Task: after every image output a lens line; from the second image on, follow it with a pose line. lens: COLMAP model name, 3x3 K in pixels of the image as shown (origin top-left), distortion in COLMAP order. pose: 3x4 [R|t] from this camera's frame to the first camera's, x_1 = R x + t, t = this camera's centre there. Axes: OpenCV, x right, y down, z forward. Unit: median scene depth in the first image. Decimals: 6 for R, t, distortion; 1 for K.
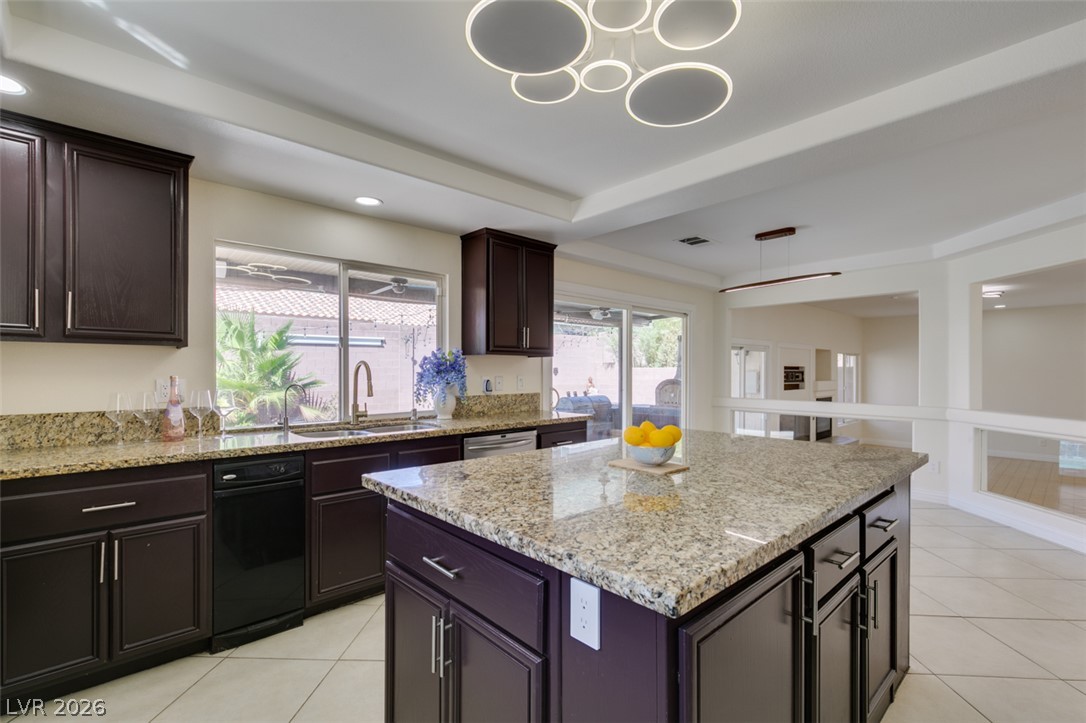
lens RADIAL K [[490.0, 0, 542.8], [0, 490.0, 367.3], [0, 0, 1]] dist [0.000075, -0.000399]
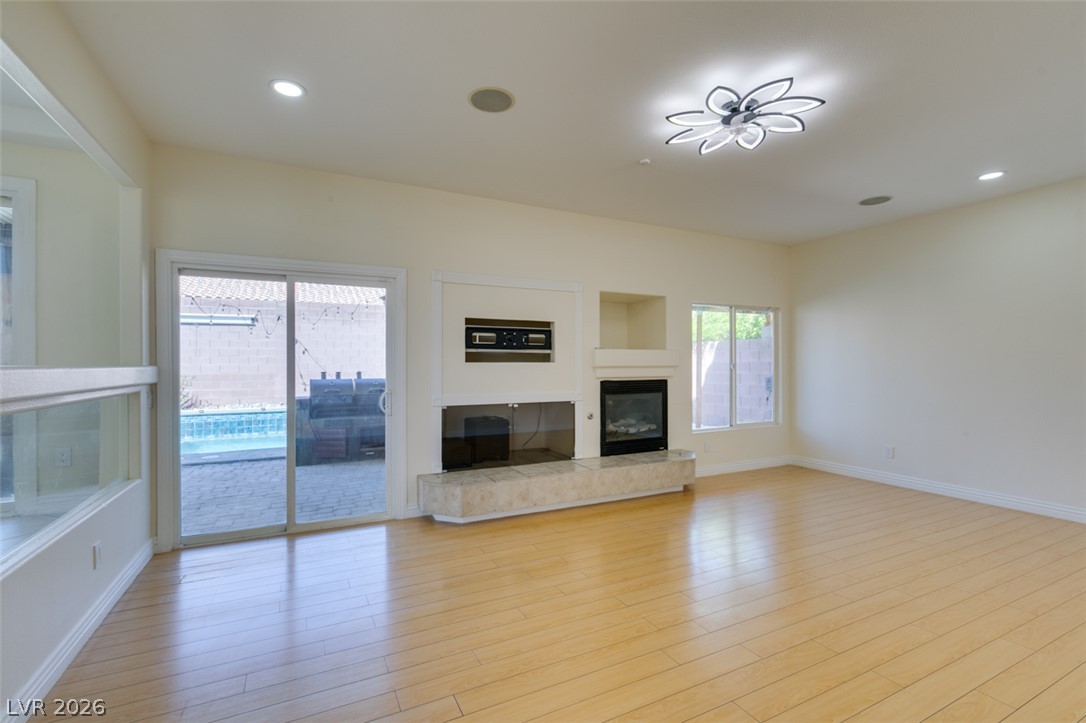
lens RADIAL K [[490.0, 0, 542.8], [0, 490.0, 367.3], [0, 0, 1]] dist [0.000075, -0.000399]
pose [[0.962442, -0.003259, -0.271468, 0.720950], [0.006638, 0.999912, 0.011529, 0.046493], [0.271407, -0.012898, 0.962378, 0.503253]]
